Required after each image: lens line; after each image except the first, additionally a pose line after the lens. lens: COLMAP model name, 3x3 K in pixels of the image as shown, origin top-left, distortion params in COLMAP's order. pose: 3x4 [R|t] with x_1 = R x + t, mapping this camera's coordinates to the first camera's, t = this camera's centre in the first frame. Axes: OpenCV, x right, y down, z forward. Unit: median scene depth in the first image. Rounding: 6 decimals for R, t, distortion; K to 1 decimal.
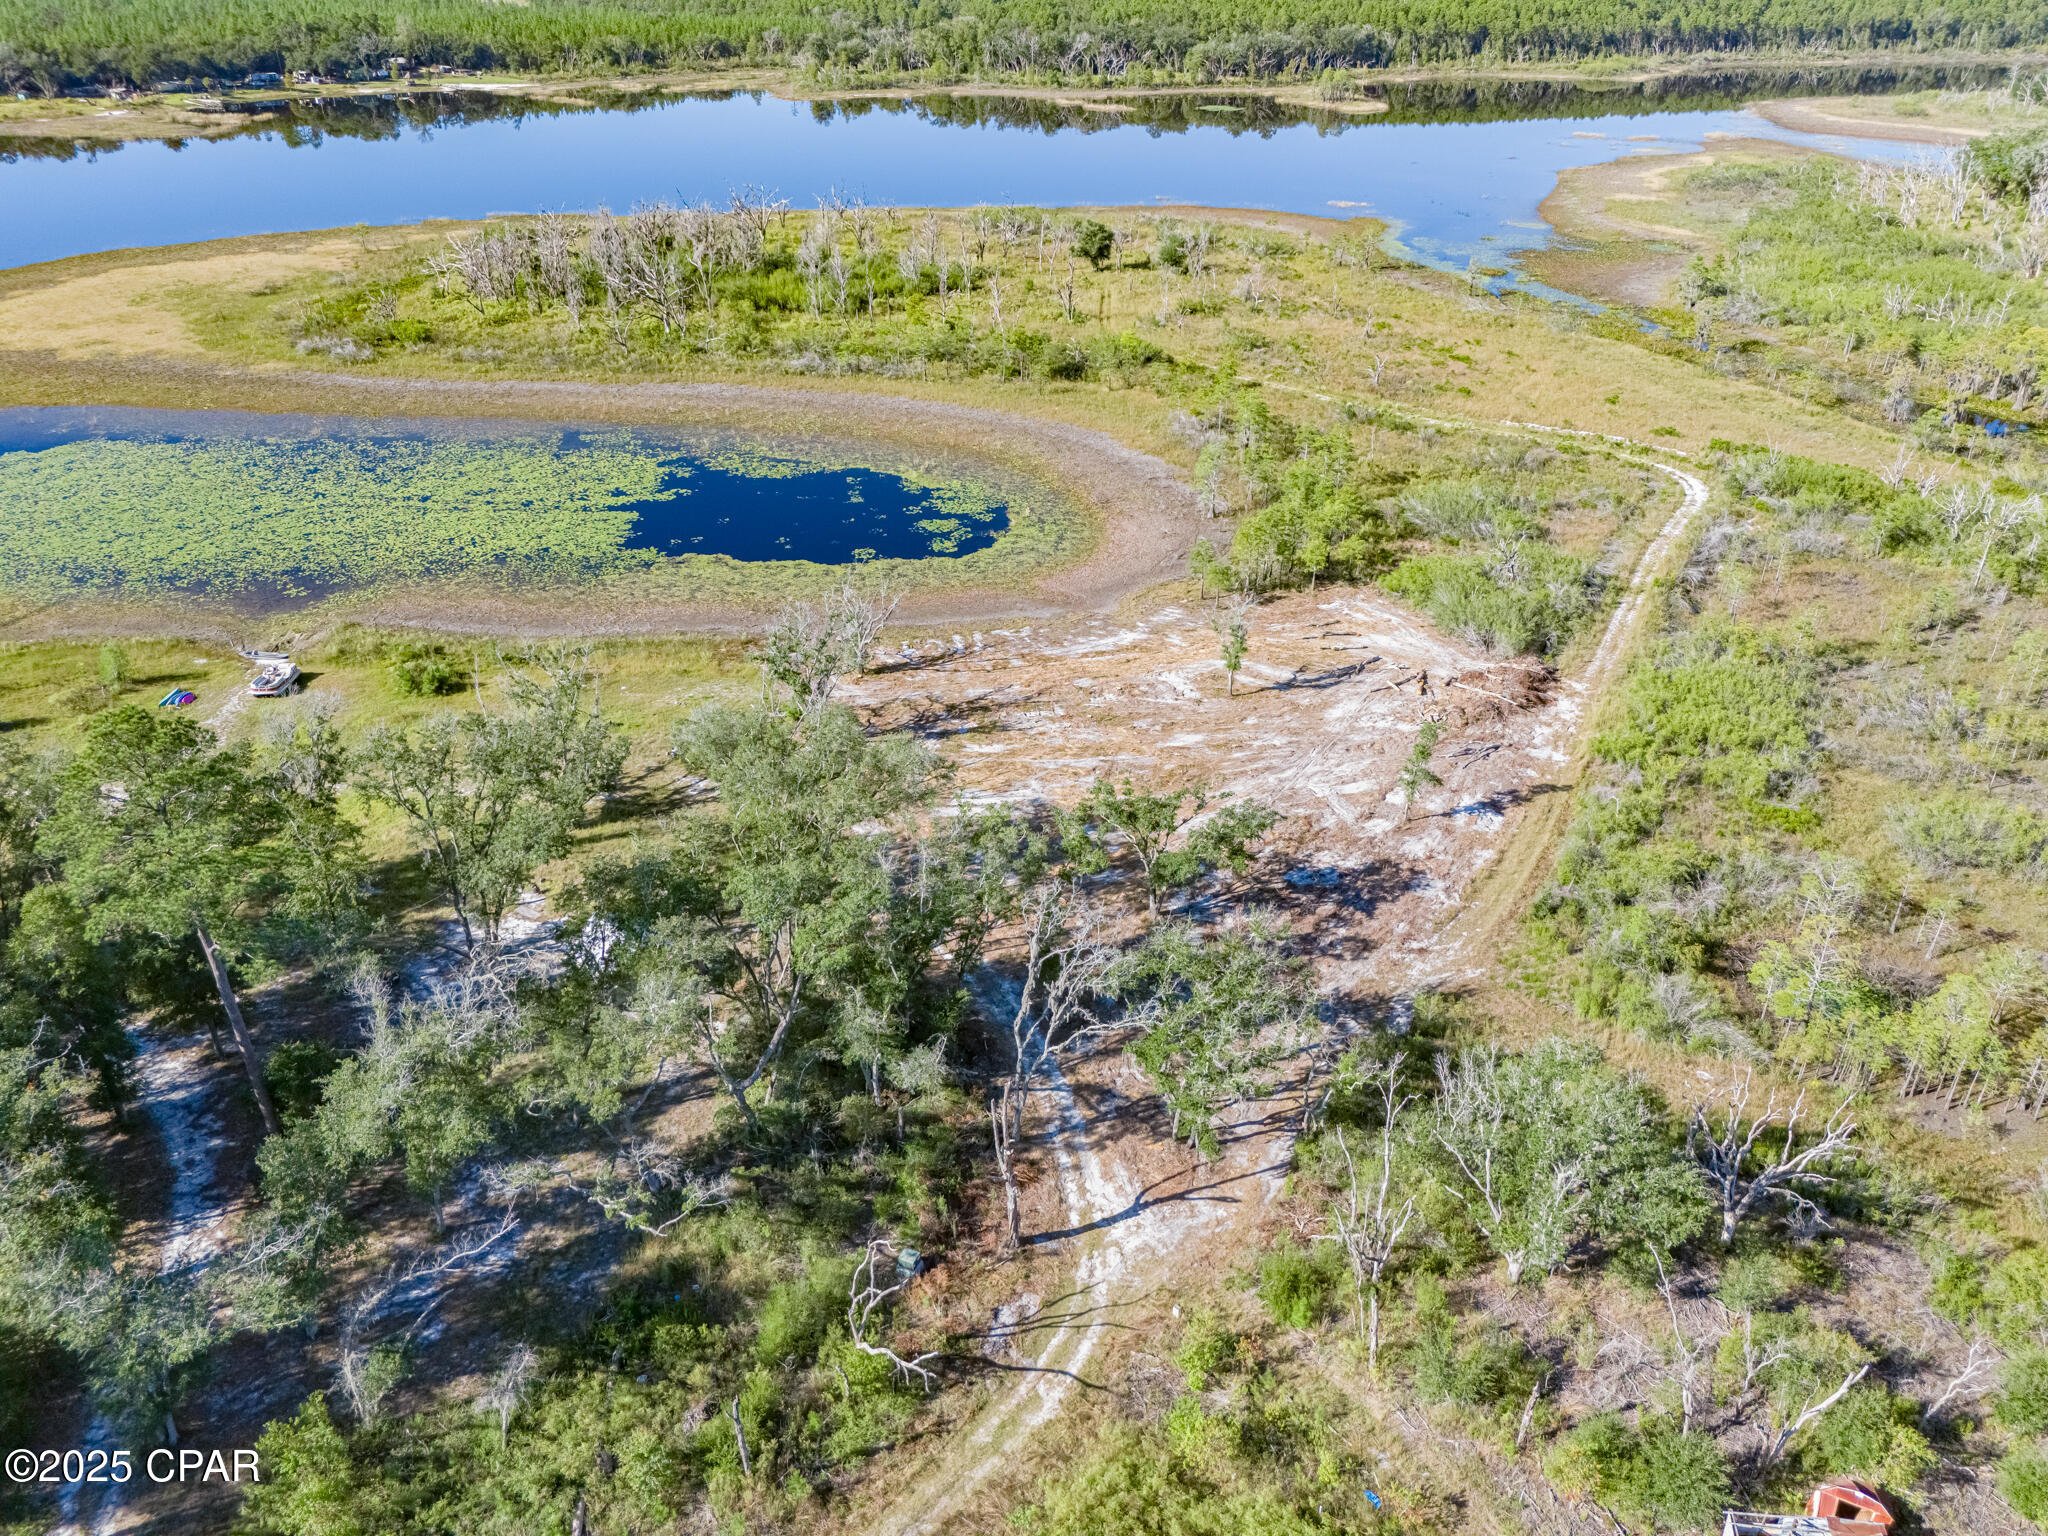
lens RADIAL K [[1524.0, 0, 1024.0], [0, 1524.0, 768.0], [0, 0, 1]] dist [0.067794, -0.053920]
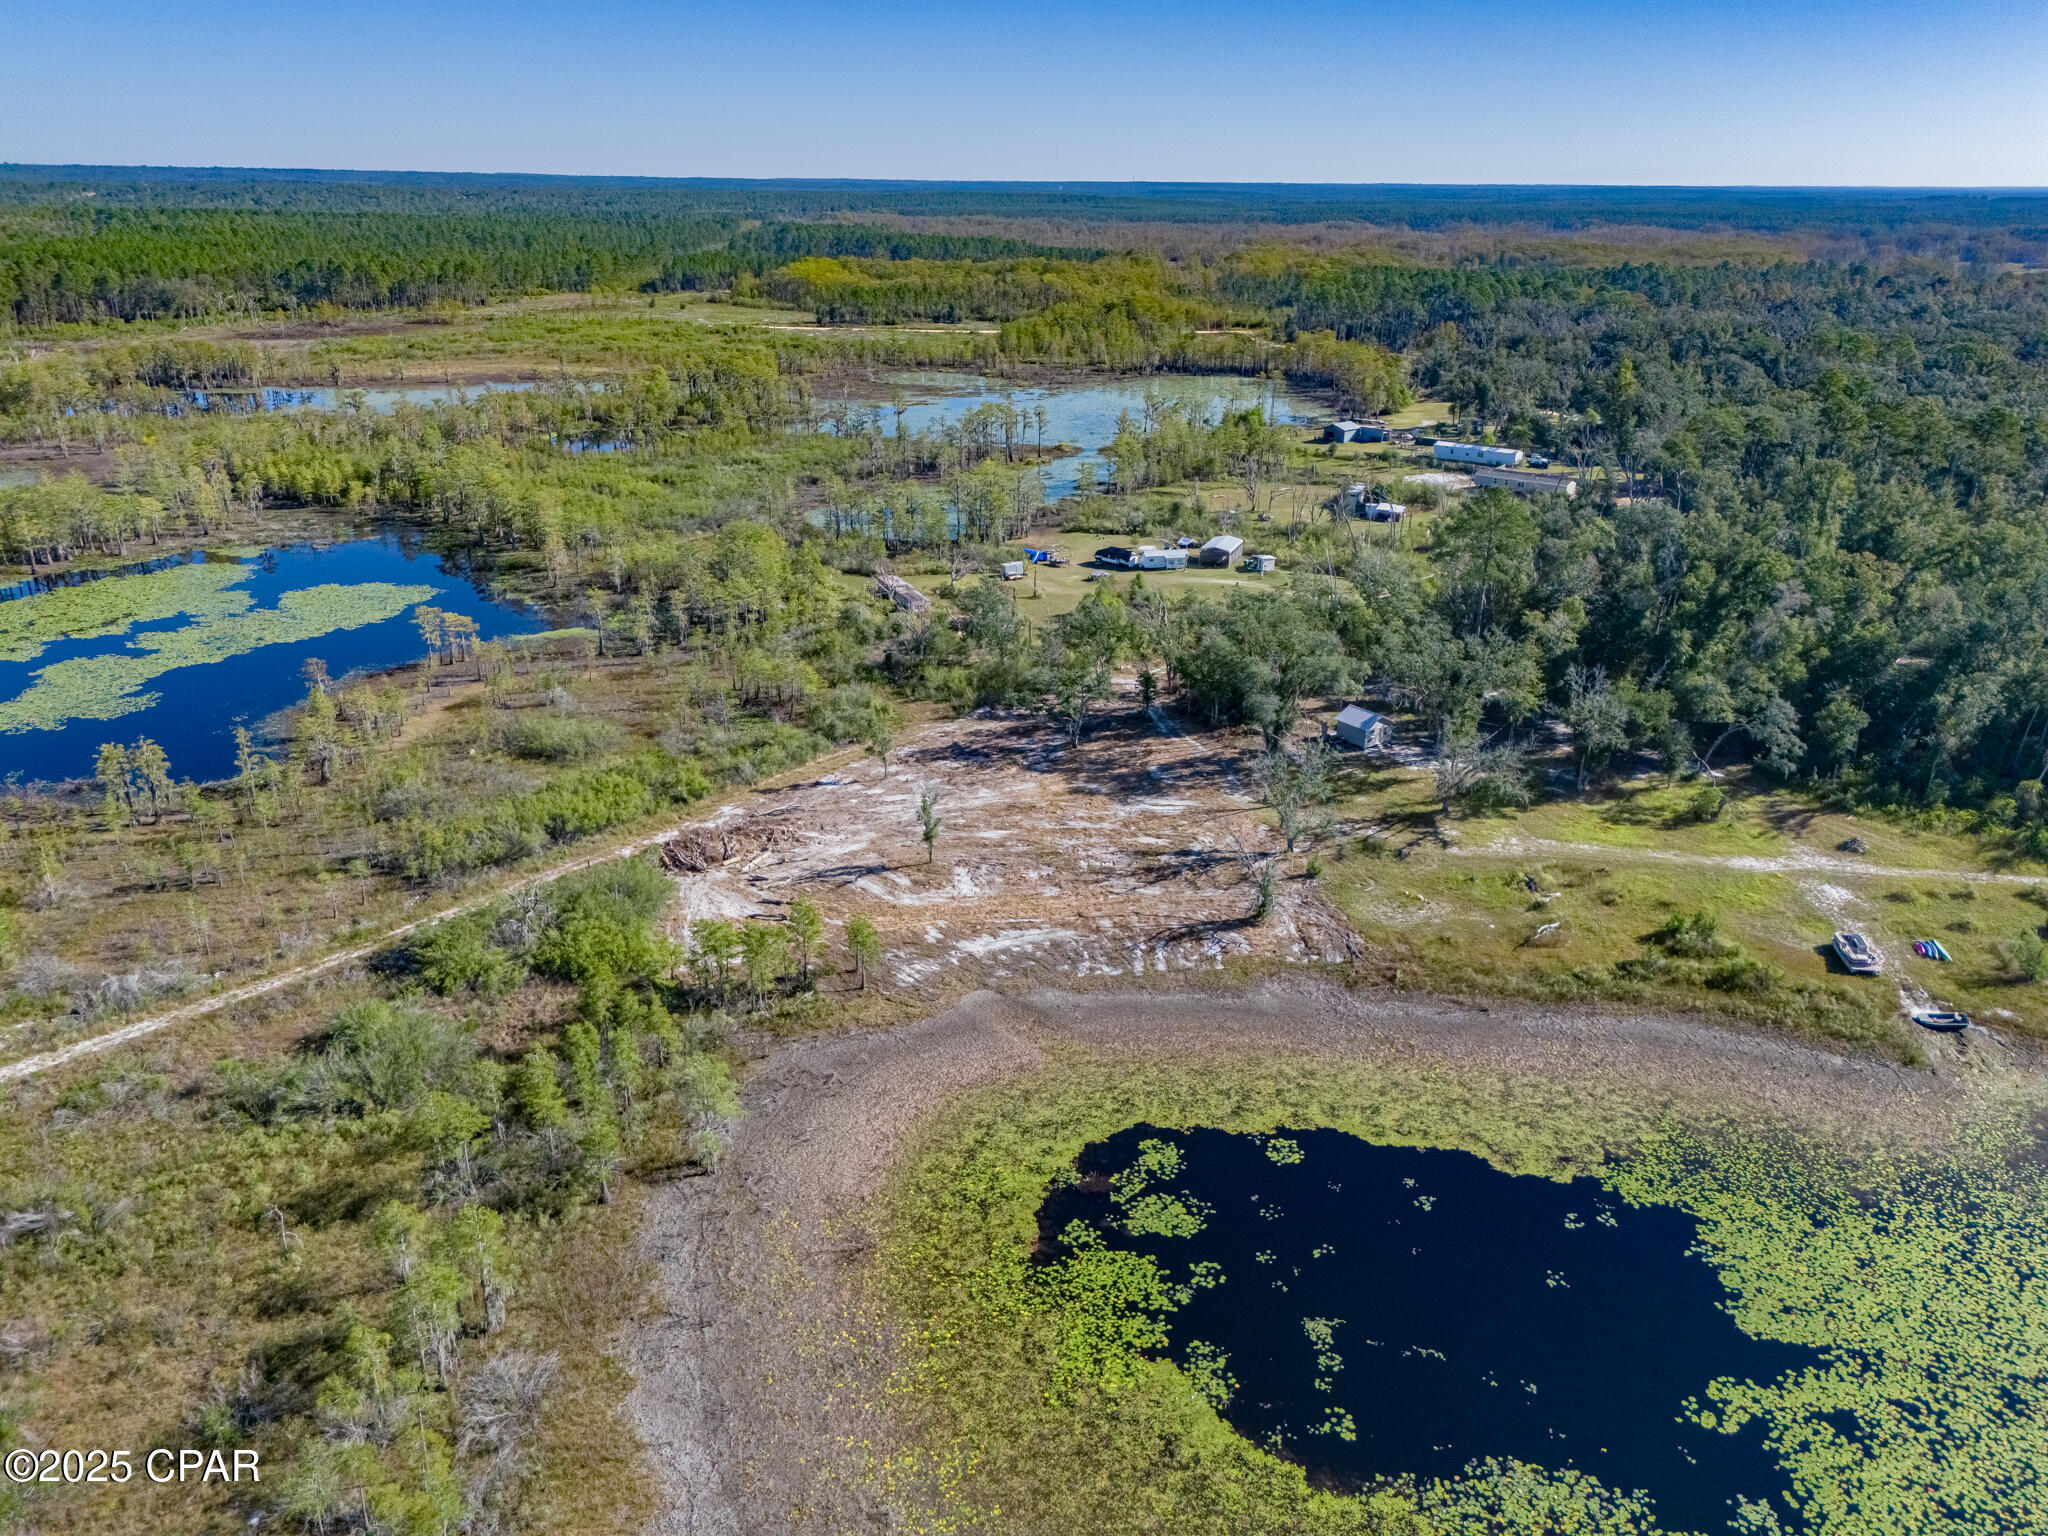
lens RADIAL K [[1517.5, 0, 1022.3], [0, 1517.5, 770.6], [0, 0, 1]] dist [0.064121, -0.051735]
pose [[-0.982735, -0.070376, 0.171111, -0.066505], [0.086271, 0.643844, 0.760278, -0.524621], [-0.163674, 0.761914, -0.626657, 0.911565]]
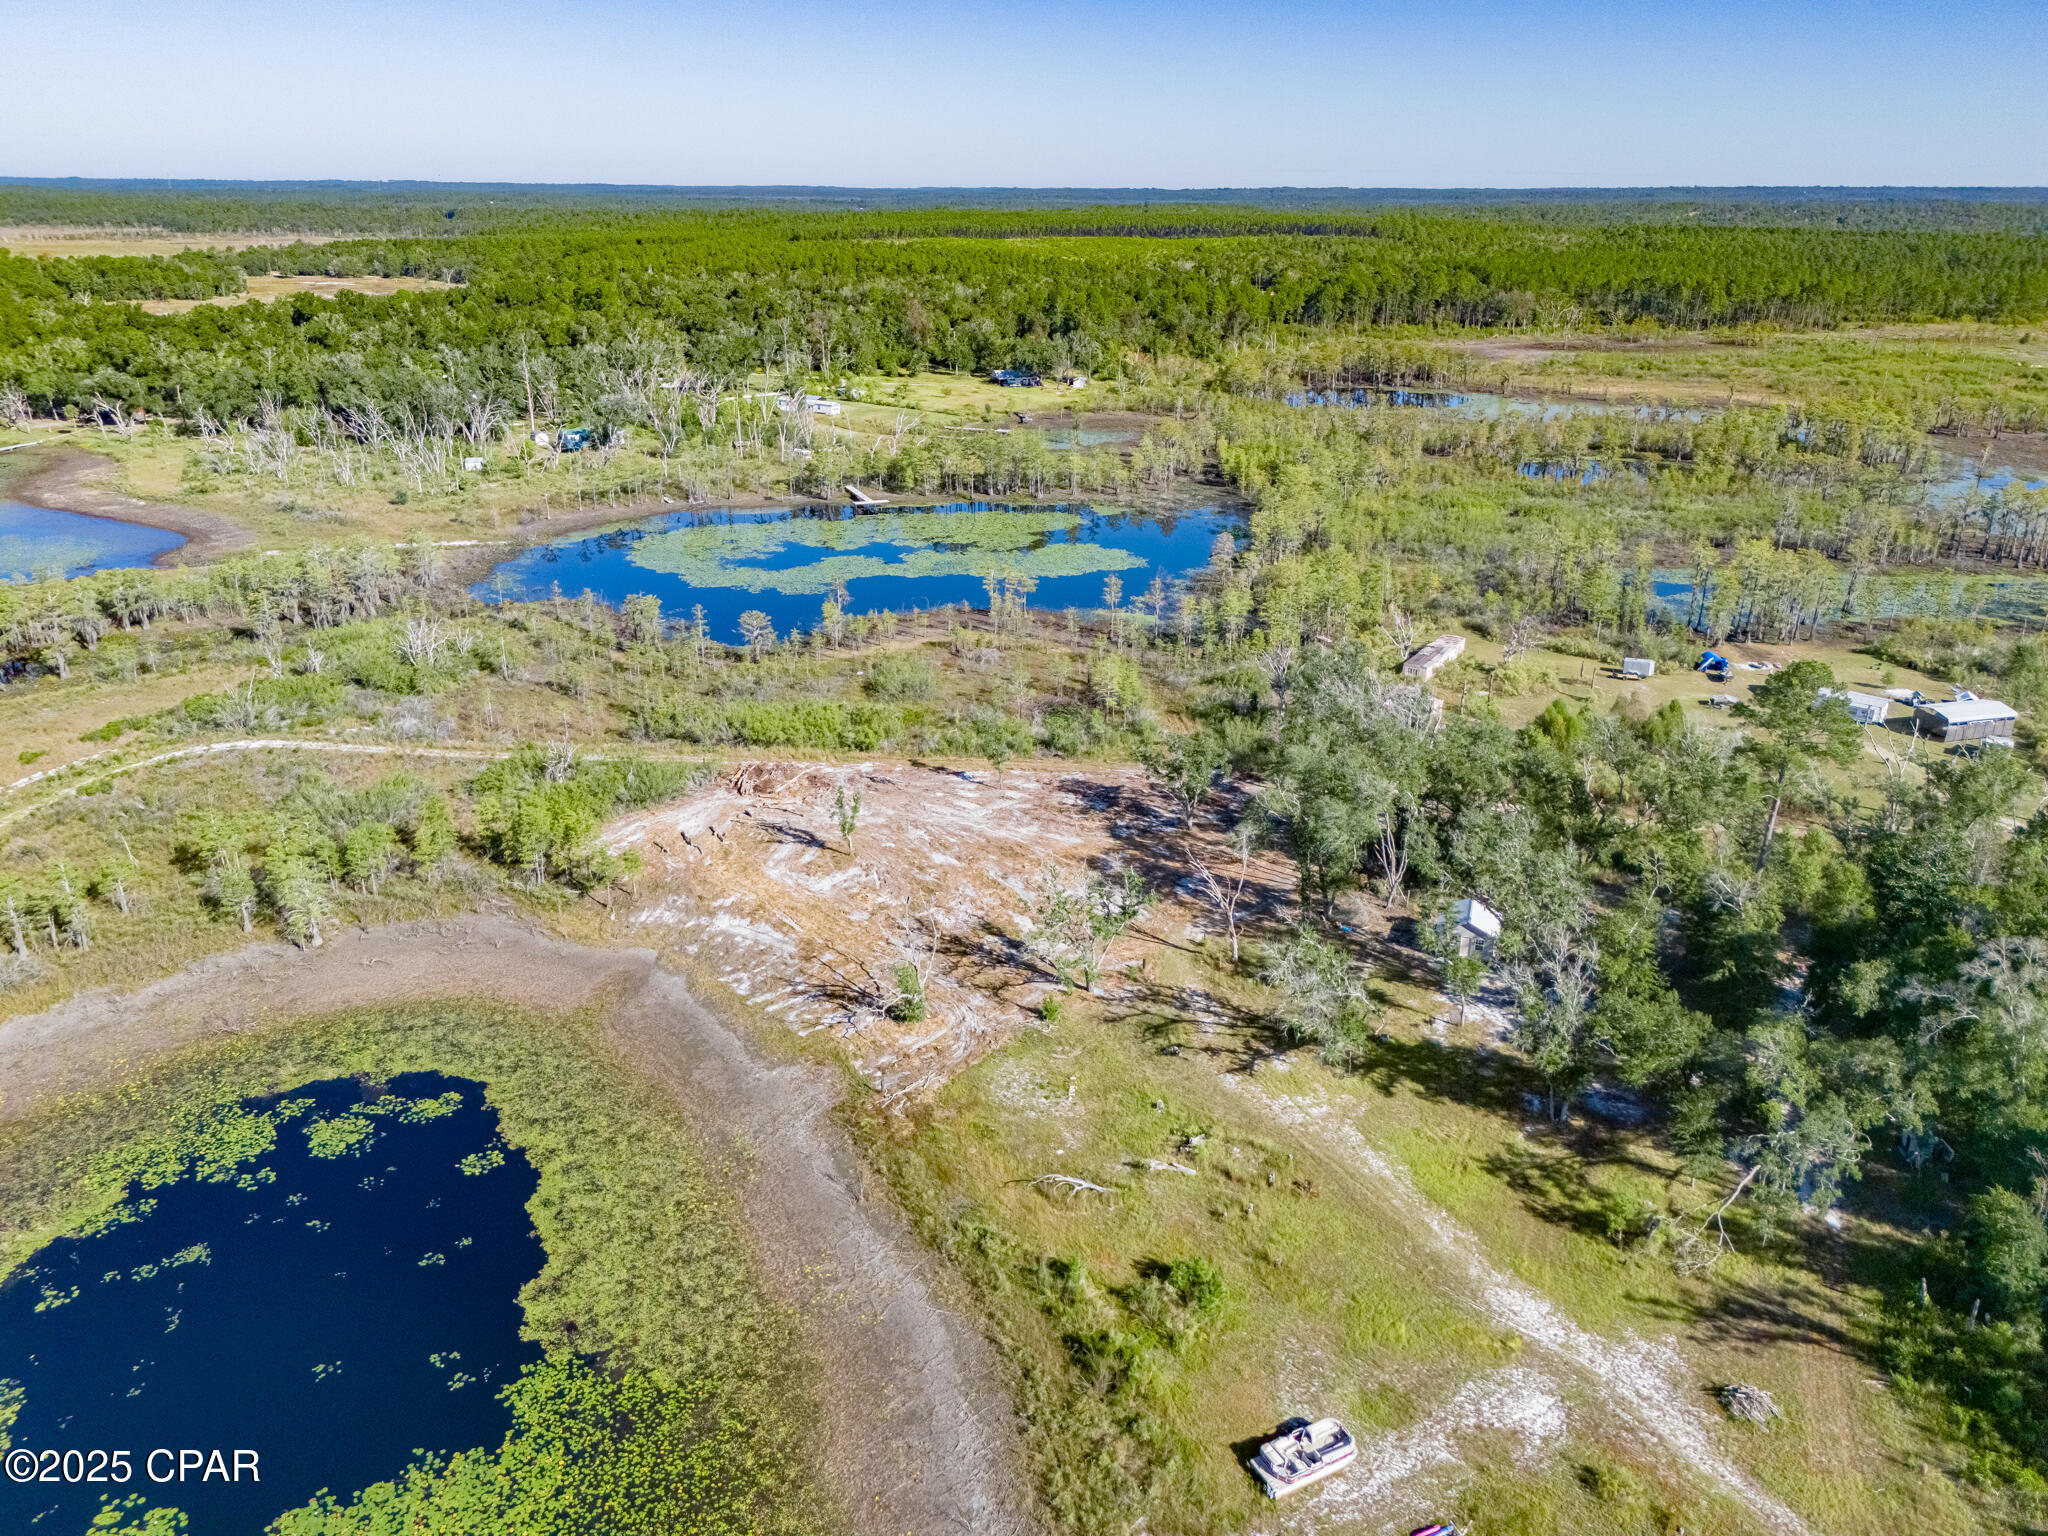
lens RADIAL K [[1504.2, 0, 1016.8], [0, 1504.2, 774.1], [0, 0, 1]] dist [0.060468, -0.049921]
pose [[-0.411843, -0.326296, 0.850833, -0.479695], [0.440562, 0.746024, 0.499354, -0.336378], [-0.797678, 0.580500, -0.163491, 0.581425]]
